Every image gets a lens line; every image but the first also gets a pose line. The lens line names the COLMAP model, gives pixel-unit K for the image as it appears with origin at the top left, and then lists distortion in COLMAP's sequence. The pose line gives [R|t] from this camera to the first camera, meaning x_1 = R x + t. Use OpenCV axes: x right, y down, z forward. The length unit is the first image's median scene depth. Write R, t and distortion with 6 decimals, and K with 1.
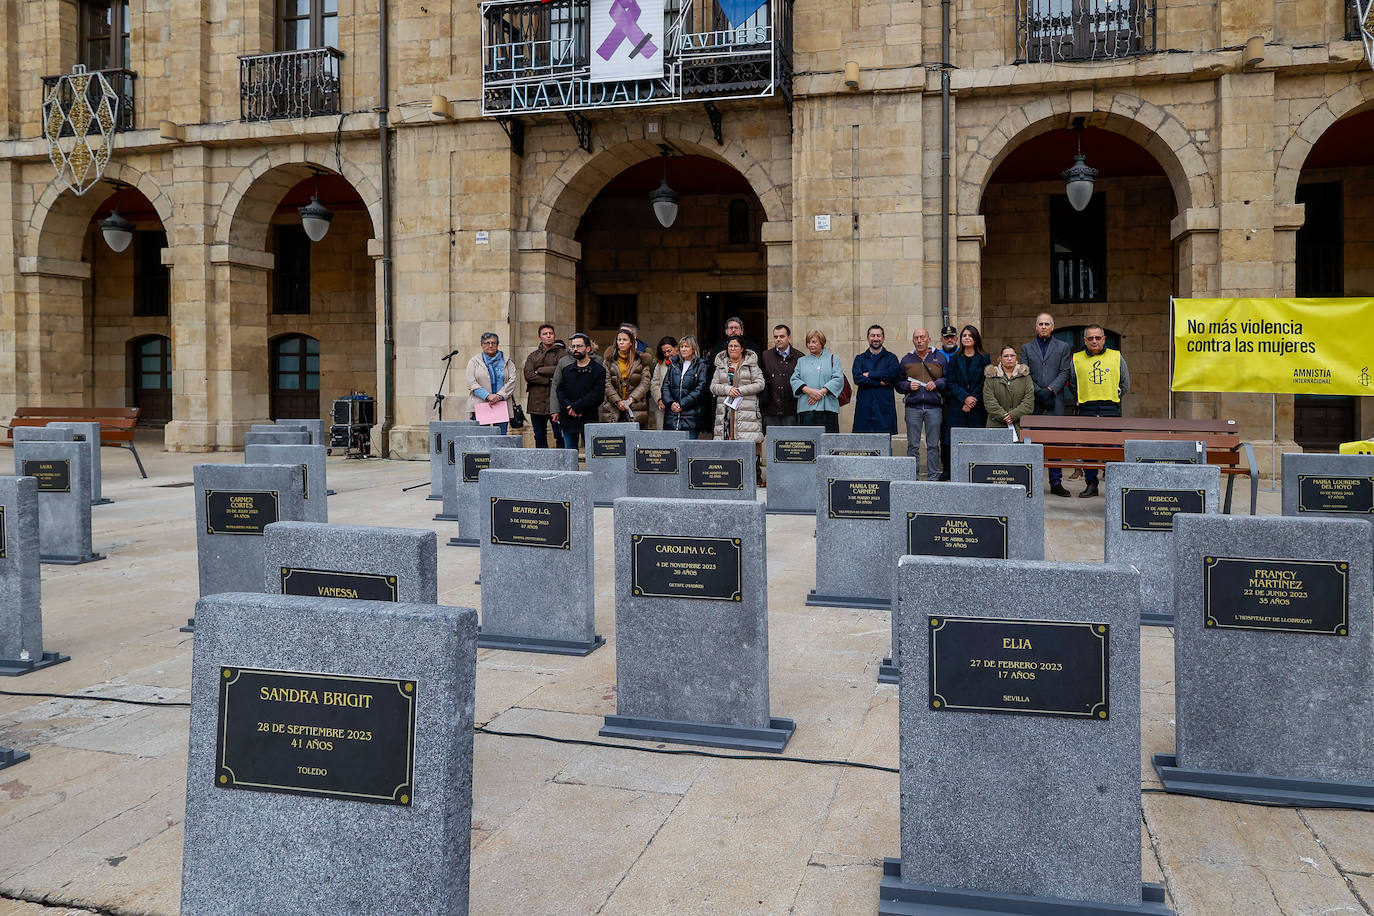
lens RADIAL K [[899.2, 0, 938.3], [0, 899.2, 436.6], [0, 0, 1]] dist [0.002017, 0.000493]
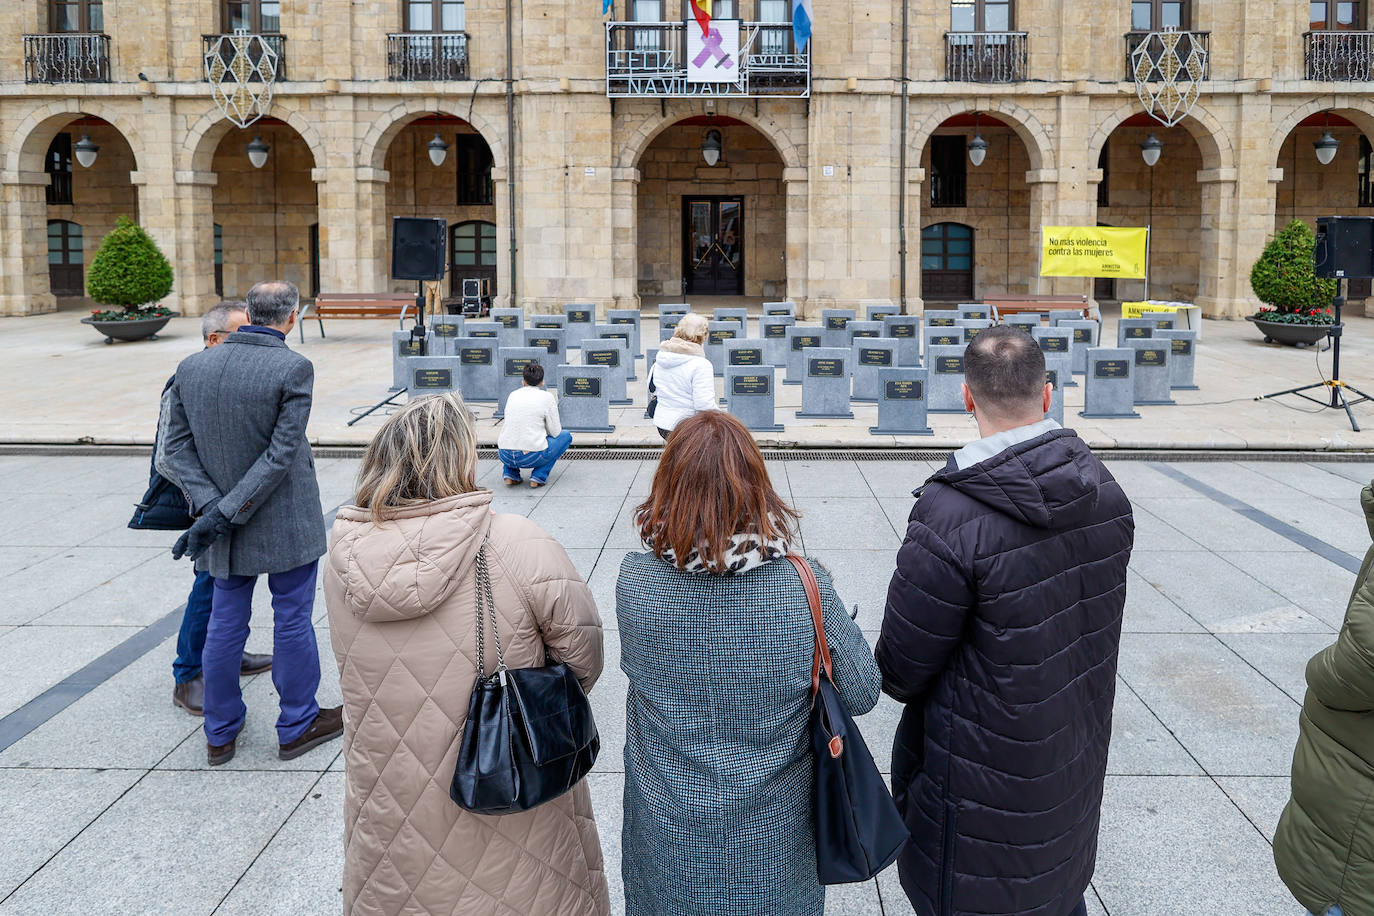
lens RADIAL K [[1177.8, 0, 746.1], [0, 1177.8, 355.9], [0, 0, 1]] dist [-0.000800, 0.007901]
pose [[0.975607, -0.031103, 0.217311, -0.737122], [0.011790, 0.995907, 0.089612, -0.094587], [-0.219209, -0.084864, 0.971980, -1.058970]]
